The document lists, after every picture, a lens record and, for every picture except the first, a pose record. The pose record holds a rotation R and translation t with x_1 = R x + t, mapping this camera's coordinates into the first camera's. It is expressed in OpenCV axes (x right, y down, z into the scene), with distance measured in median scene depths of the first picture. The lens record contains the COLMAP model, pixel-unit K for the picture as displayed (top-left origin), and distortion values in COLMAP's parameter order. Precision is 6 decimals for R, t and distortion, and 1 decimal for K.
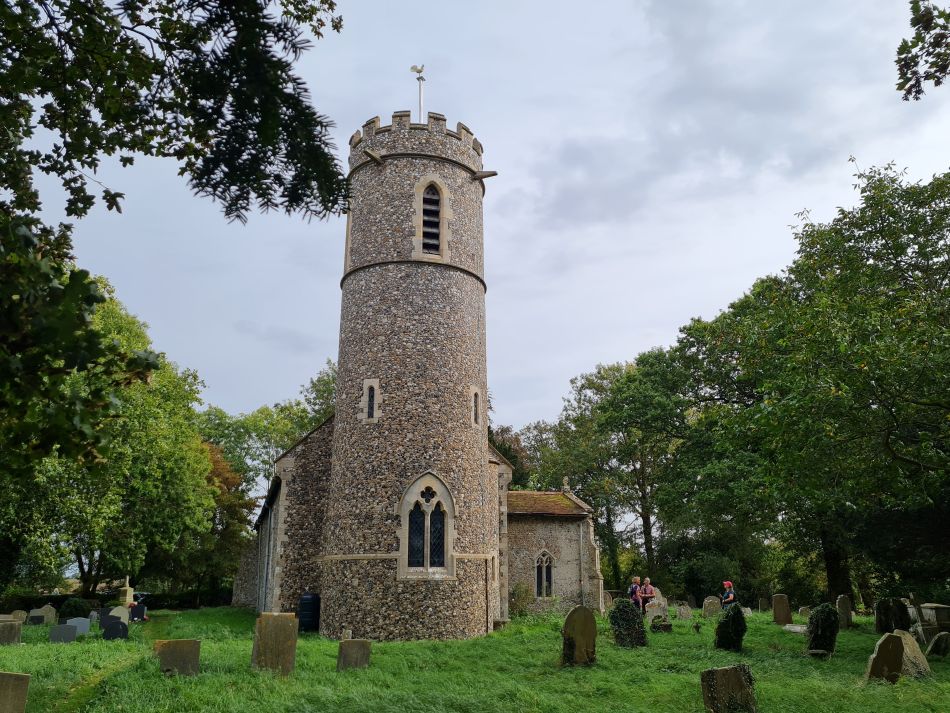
lens RADIAL K [[703.6, 0, 471.5], [0, 703.6, 355.5], [0, 0, 1]] dist [0.039963, -0.008441]
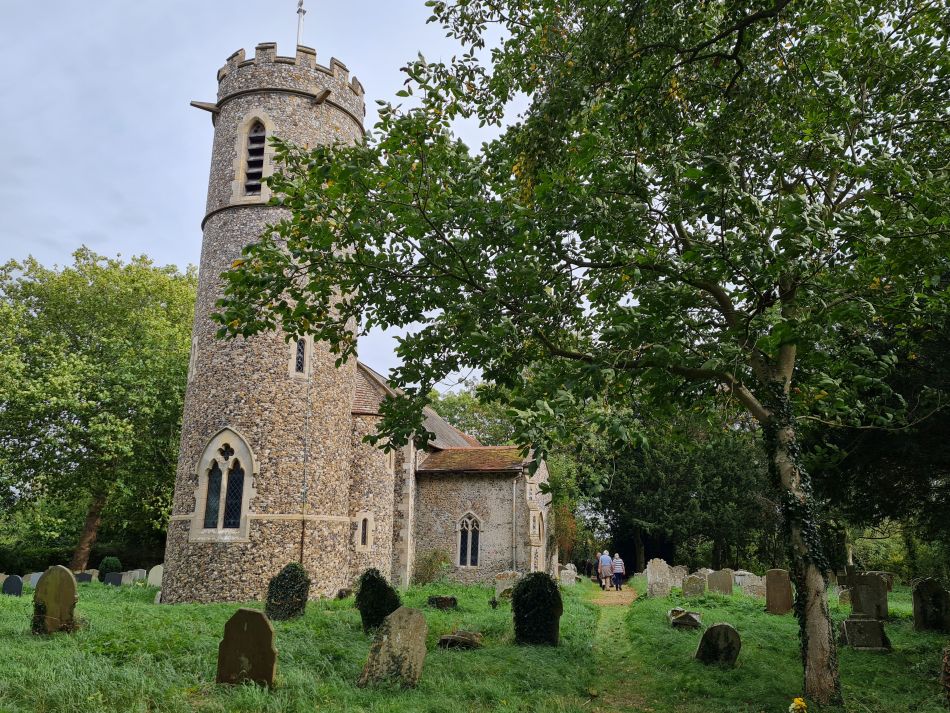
lens RADIAL K [[703.6, 0, 474.3], [0, 703.6, 359.6], [0, 0, 1]] dist [0.039963, -0.008441]
pose [[0.887783, -0.110333, -0.446843, 0.643192], [0.126073, 0.992006, 0.005538, 0.109410], [0.442660, -0.061251, 0.894595, 0.308290]]
